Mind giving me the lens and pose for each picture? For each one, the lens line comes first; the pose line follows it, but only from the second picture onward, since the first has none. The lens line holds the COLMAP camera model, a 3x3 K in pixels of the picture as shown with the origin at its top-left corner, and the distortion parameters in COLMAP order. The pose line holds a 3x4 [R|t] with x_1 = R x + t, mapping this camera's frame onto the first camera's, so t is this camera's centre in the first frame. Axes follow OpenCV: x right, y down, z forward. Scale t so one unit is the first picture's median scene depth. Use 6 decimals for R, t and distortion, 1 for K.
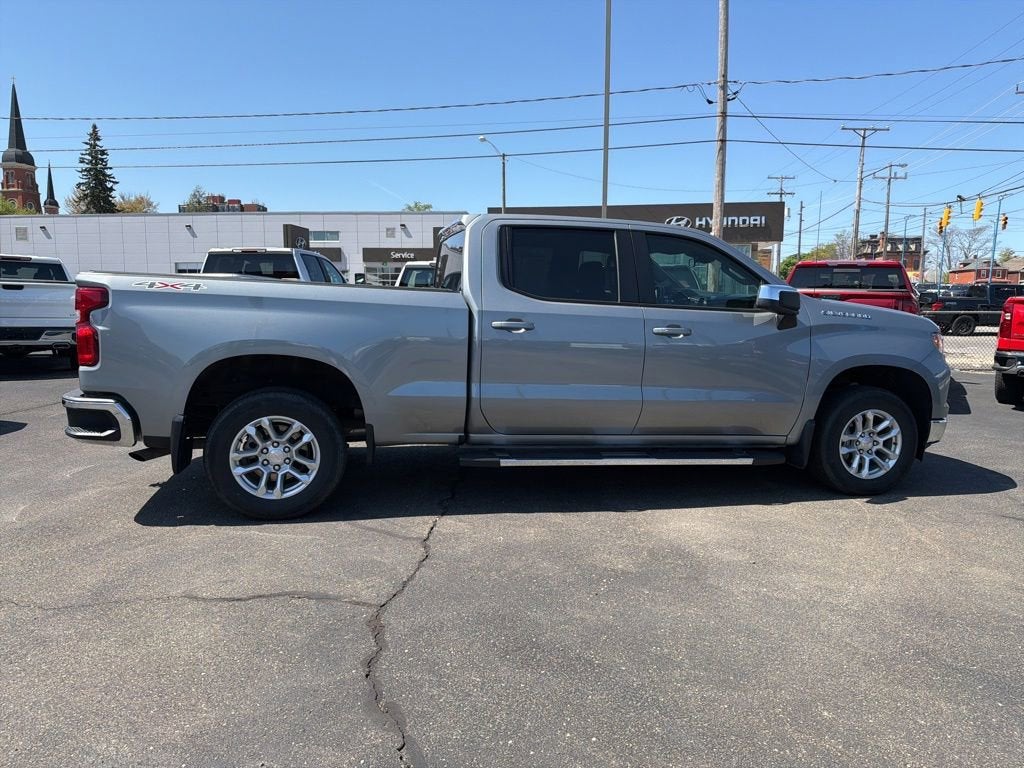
lens RADIAL K [[713.6, 0, 517.0], [0, 713.6, 369.7], [0, 0, 1]] dist [0.035503, -0.044268]
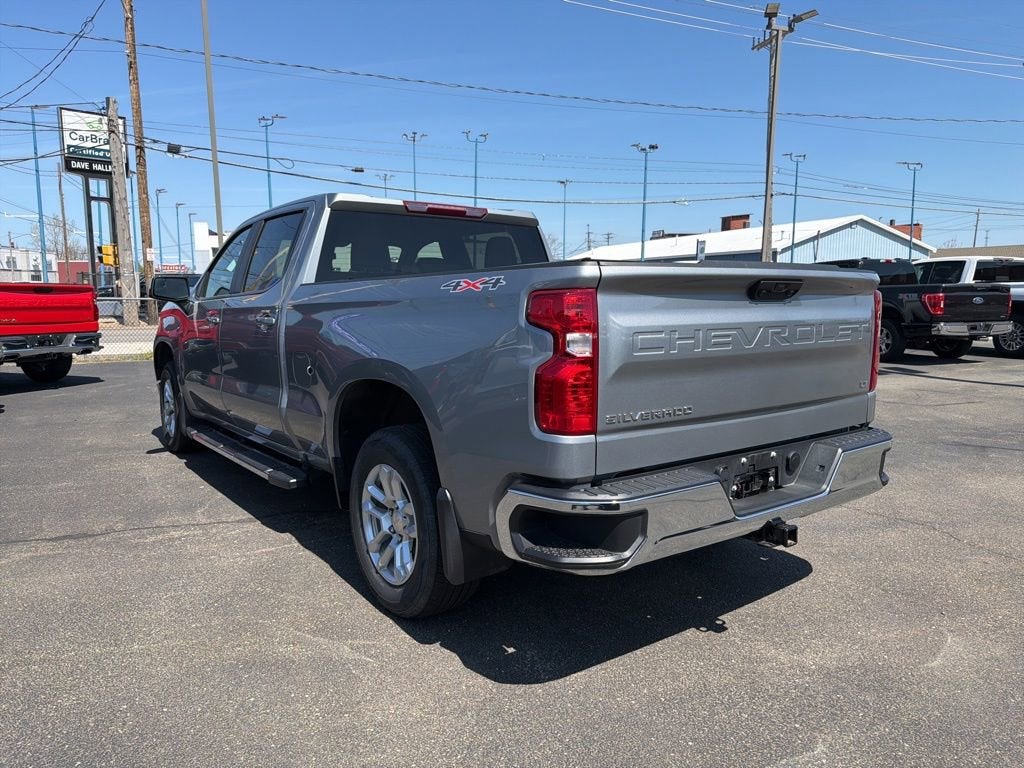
lens RADIAL K [[709.0, 0, 515.0], [0, 709.0, 382.7], [0, 0, 1]] dist [0.040100, -0.059163]
pose [[-0.398634, -0.127528, 0.908200, -0.215674], [0.085549, 0.980796, 0.175272, -0.034146], [-0.913111, 0.147565, -0.380068, 0.308207]]
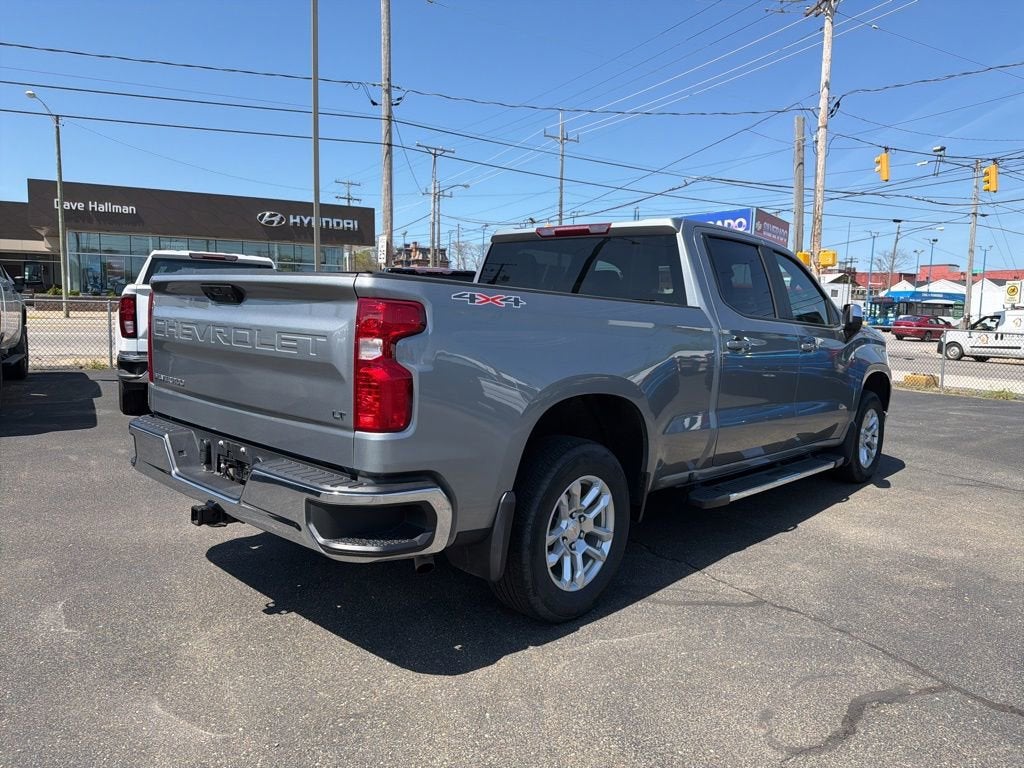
lens RADIAL K [[713.6, 0, 517.0], [0, 713.6, 369.7], [0, 0, 1]] dist [0.035503, -0.044268]
pose [[0.814255, -0.033034, 0.579566, -0.157637], [0.032711, 0.999404, 0.011007, -0.010794], [-0.579585, 0.009995, 0.814851, 0.085537]]
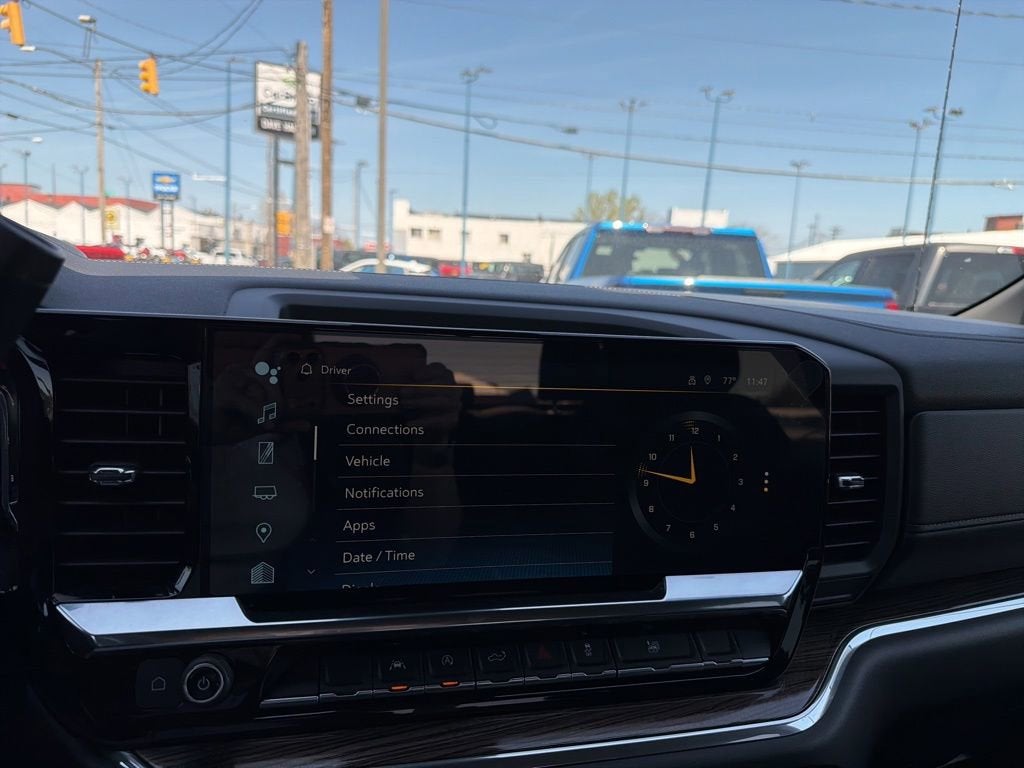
lens RADIAL K [[744.9, 0, 512.0], [0, 744.9, 384.0], [0, 0, 1]] dist [0.038369, -0.070930]
pose [[-0.145860, -0.159771, 0.976319, 0.055296], [0.036132, 0.985354, 0.166648, -0.030246], [-0.988645, 0.059583, -0.137951, 0.272004]]
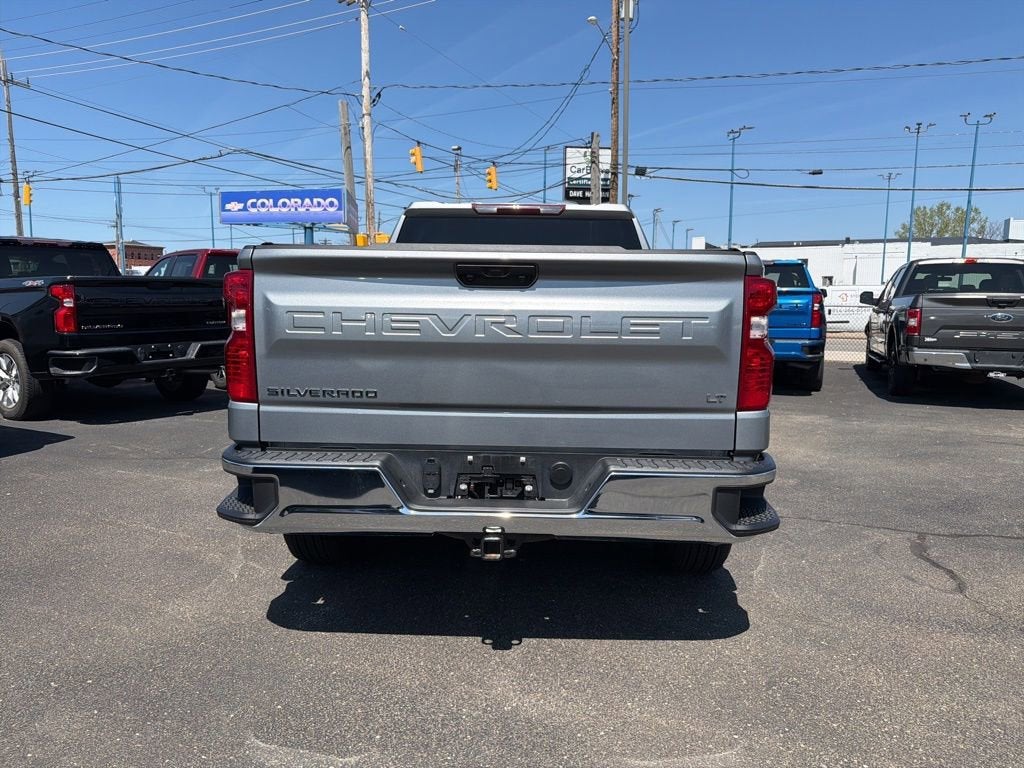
lens RADIAL K [[710.0, 0, 523.0], [0, 710.0, 379.7], [0, 0, 1]] dist [0.046523, -0.060318]
pose [[0.246936, -0.116178, 0.962042, -0.226796], [0.088705, 0.991329, 0.096946, -0.019283], [-0.964963, 0.061398, 0.255100, 0.193203]]
